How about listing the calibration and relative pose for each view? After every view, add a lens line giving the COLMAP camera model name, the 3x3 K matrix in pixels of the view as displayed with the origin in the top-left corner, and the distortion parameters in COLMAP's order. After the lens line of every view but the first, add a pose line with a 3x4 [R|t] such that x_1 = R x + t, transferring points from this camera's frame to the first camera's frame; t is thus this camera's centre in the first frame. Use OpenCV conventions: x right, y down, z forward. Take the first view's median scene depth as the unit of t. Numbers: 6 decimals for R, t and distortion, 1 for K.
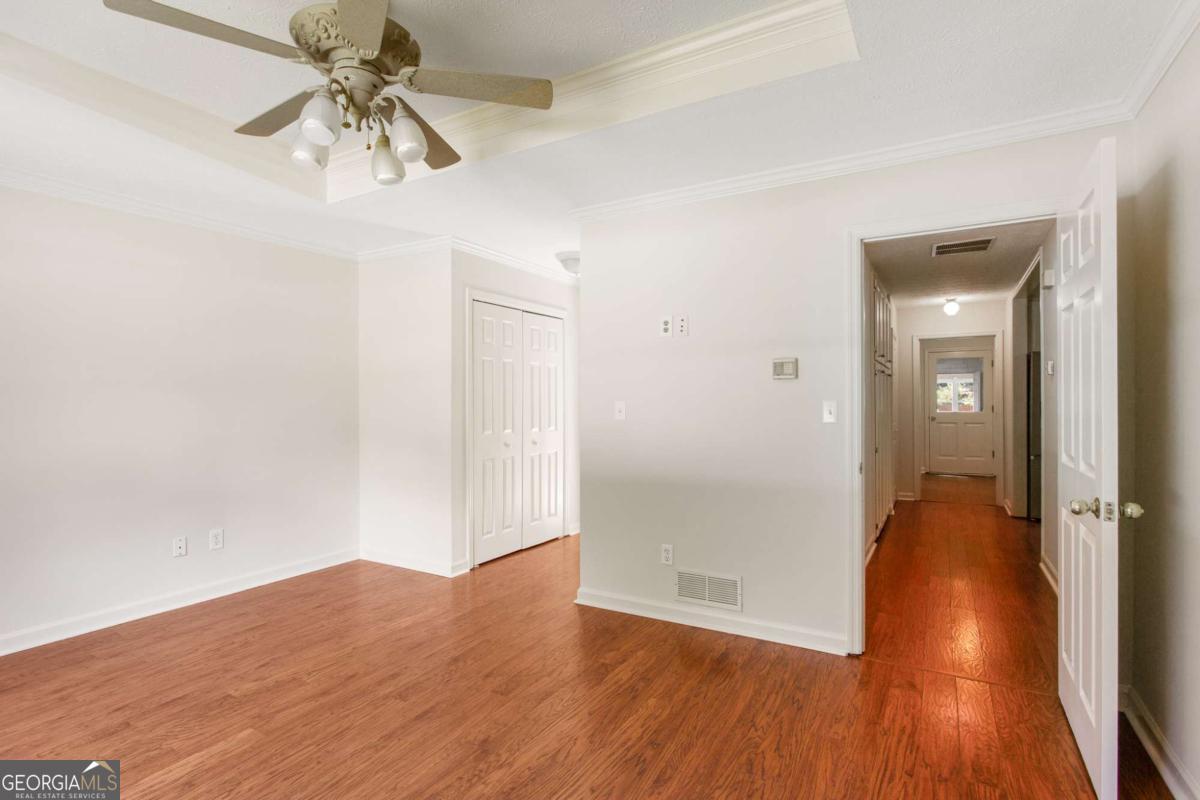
lens RADIAL K [[582.3, 0, 603.9], [0, 582.3, 396.1], [0, 0, 1]] dist [-0.001520, 0.000188]
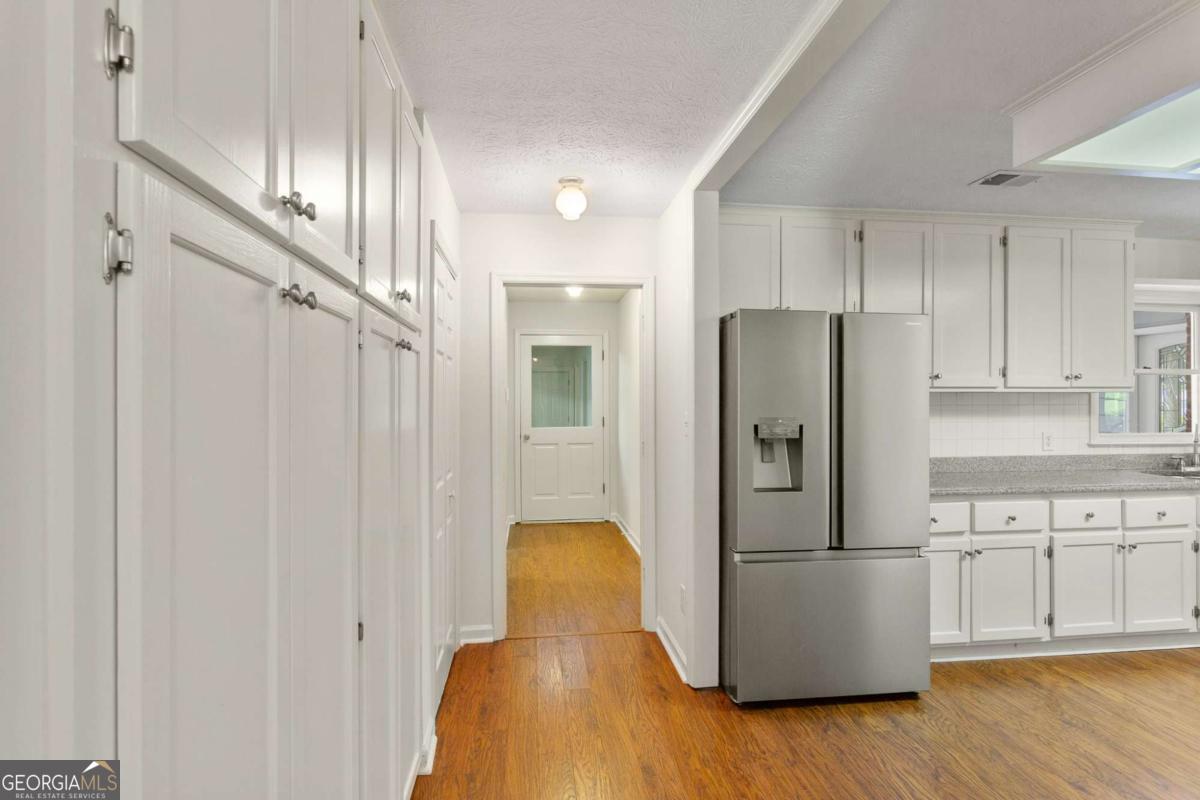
lens RADIAL K [[594.6, 0, 596.7], [0, 594.6, 405.1], [0, 0, 1]] dist [-0.002937, 0.000183]
pose [[0.801567, -0.006609, 0.597869, 0.327246], [-0.005710, 0.999809, 0.018707, -0.011315], [-0.597878, -0.018409, 0.801376, 0.593172]]
